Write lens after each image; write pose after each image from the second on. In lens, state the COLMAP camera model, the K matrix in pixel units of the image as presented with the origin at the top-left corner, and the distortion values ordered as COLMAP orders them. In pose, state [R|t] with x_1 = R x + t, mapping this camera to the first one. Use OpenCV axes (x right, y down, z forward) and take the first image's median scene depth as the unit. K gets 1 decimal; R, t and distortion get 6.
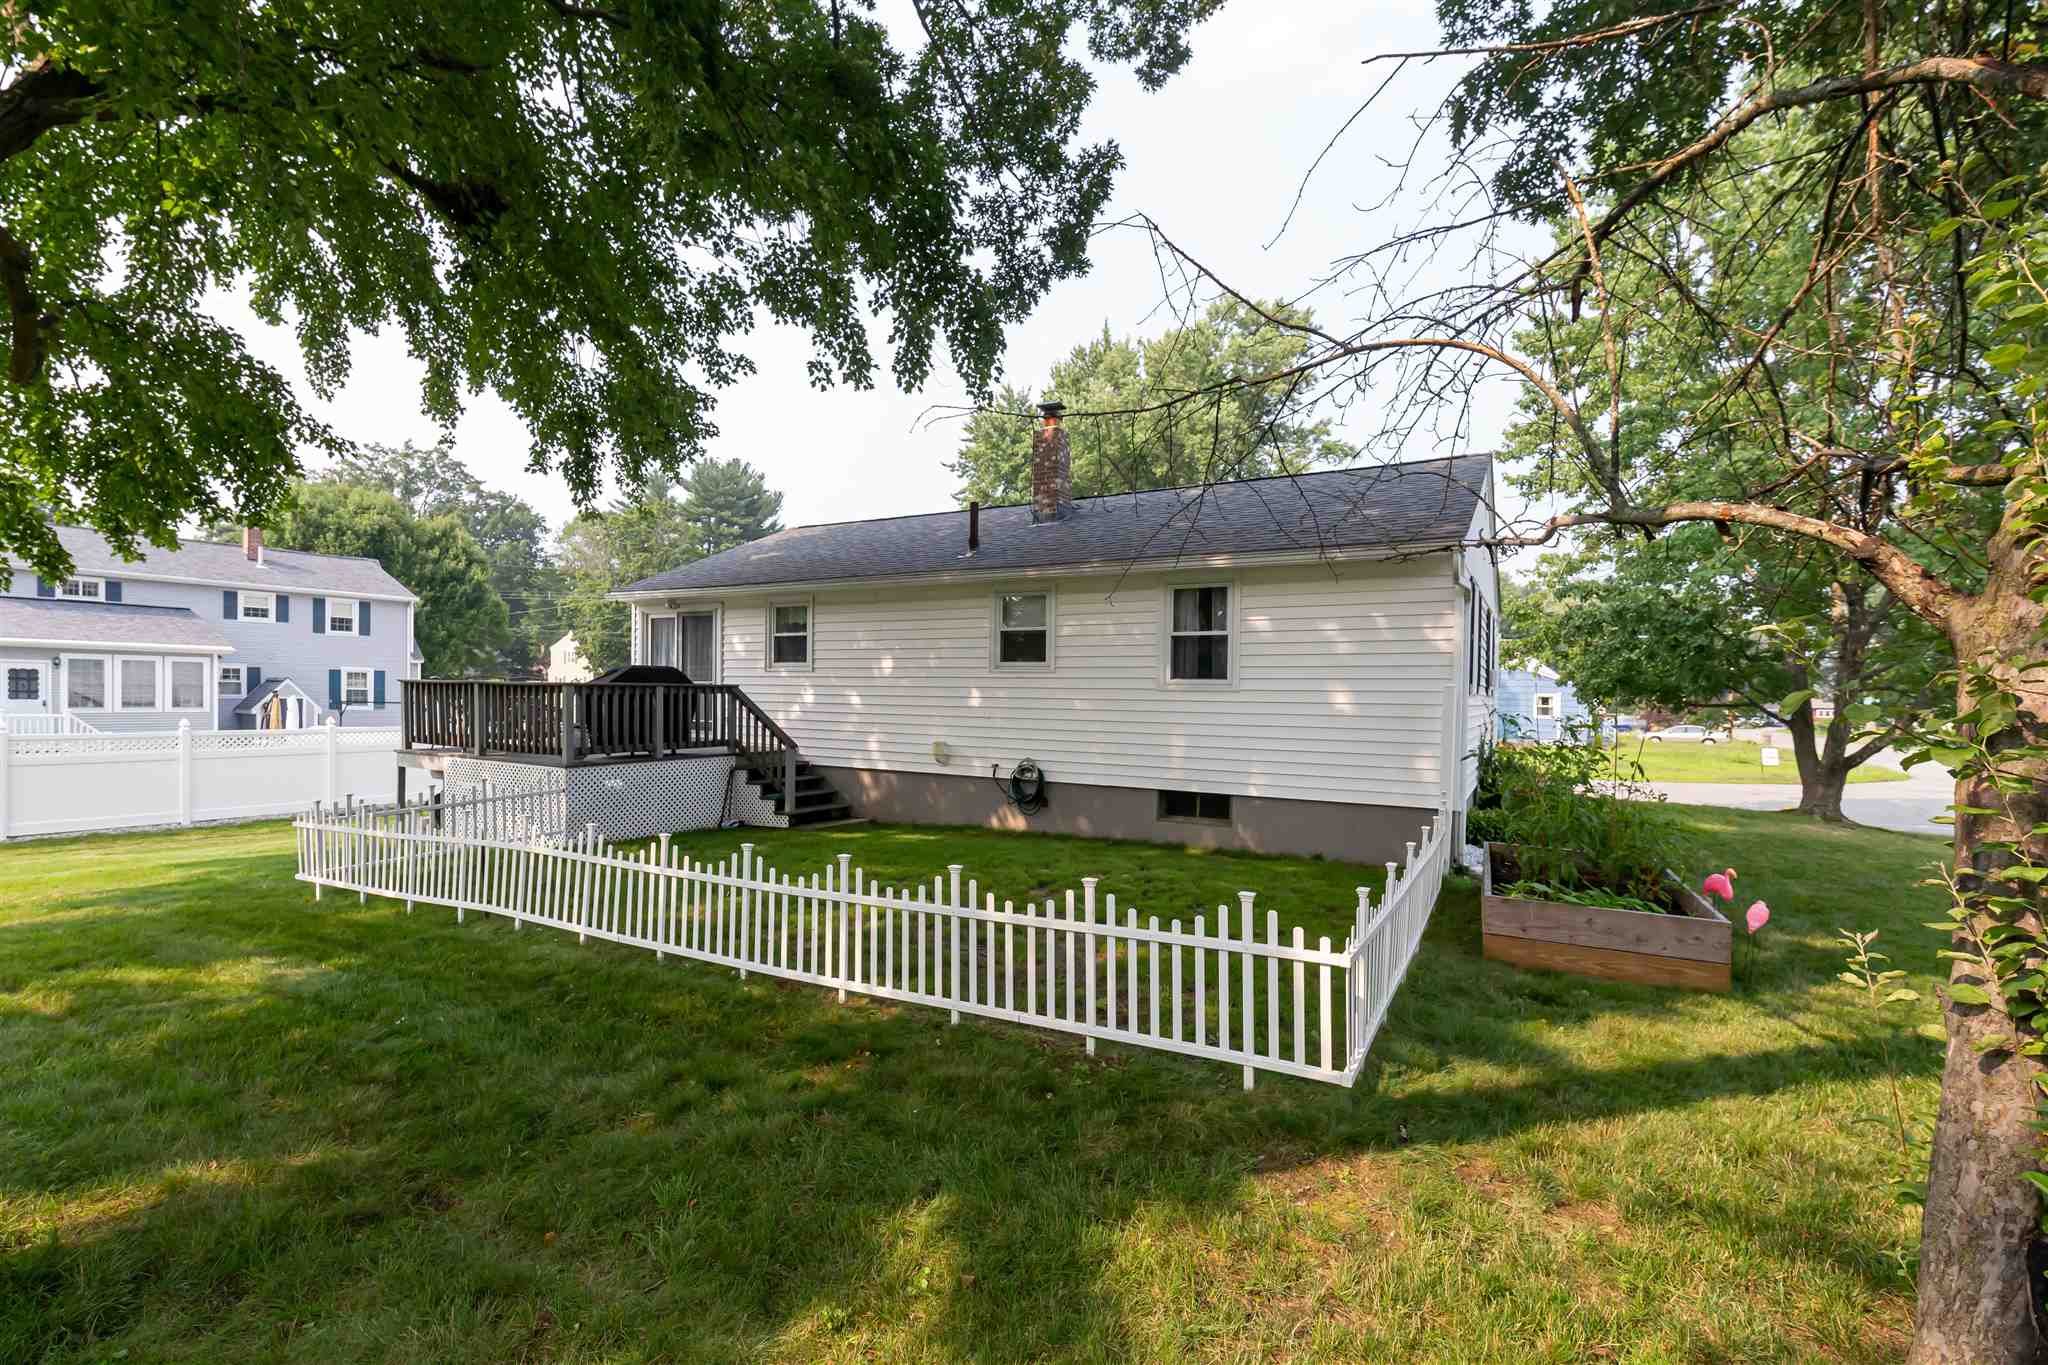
lens RADIAL K [[897.9, 0, 1021.0], [0, 897.9, 693.1], [0, 0, 1]] dist [0.003750, 0.000059]
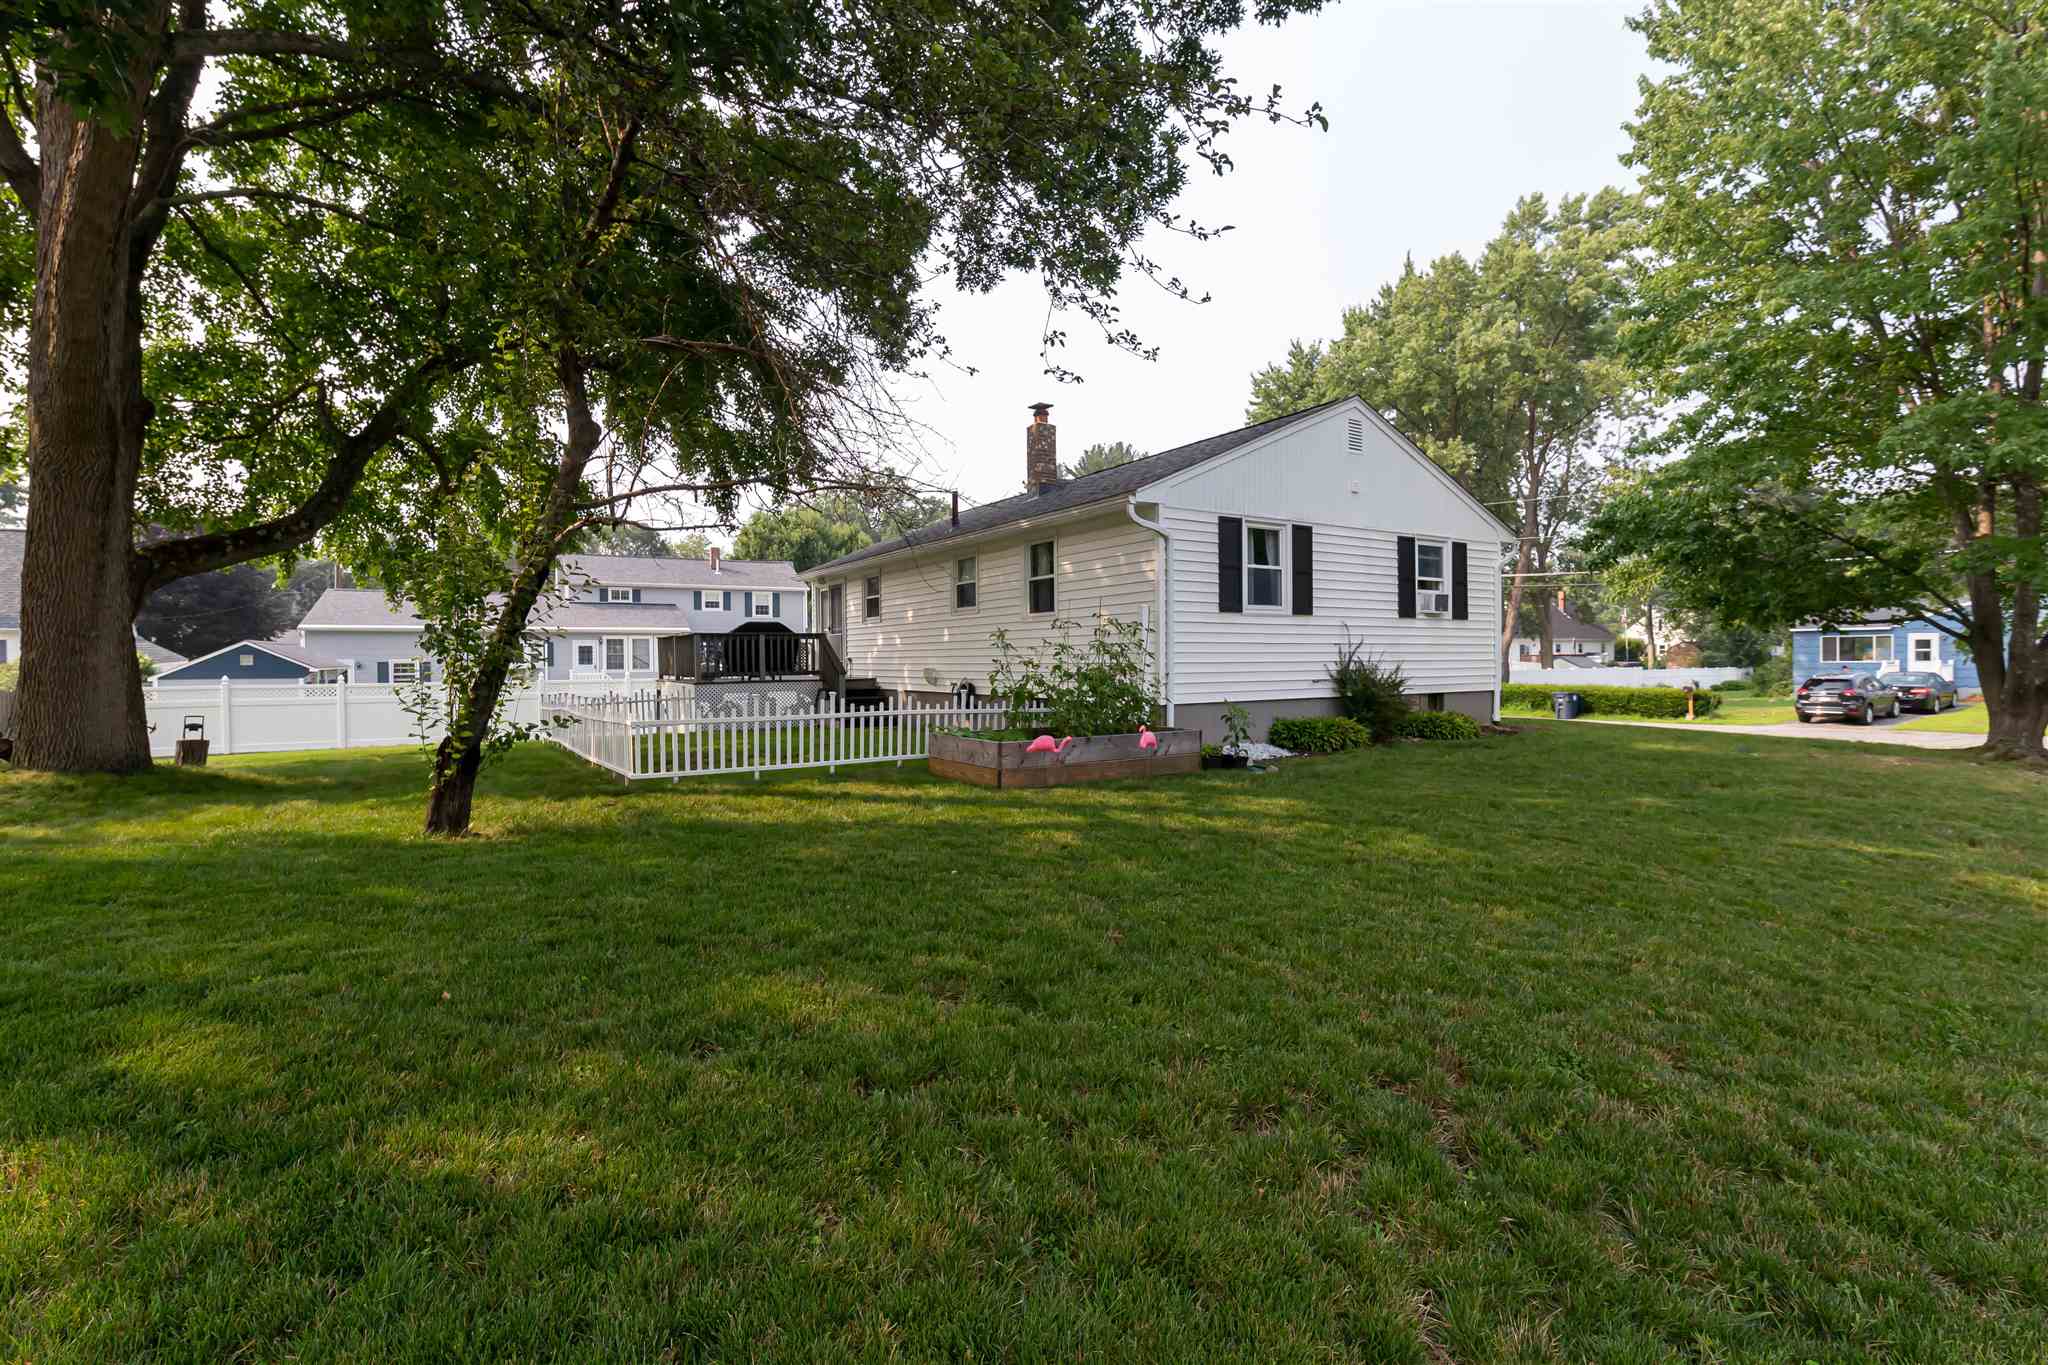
lens RADIAL K [[897.9, 0, 1031.0], [0, 897.9, 668.1], [0, 0, 1]] dist [0.003750, 0.000059]
pose [[0.889159, -0.020268, -0.457149, 0.357855], [0.024254, 0.999702, 0.002852, 0.028382], [0.456955, -0.013624, 0.889386, -0.083269]]
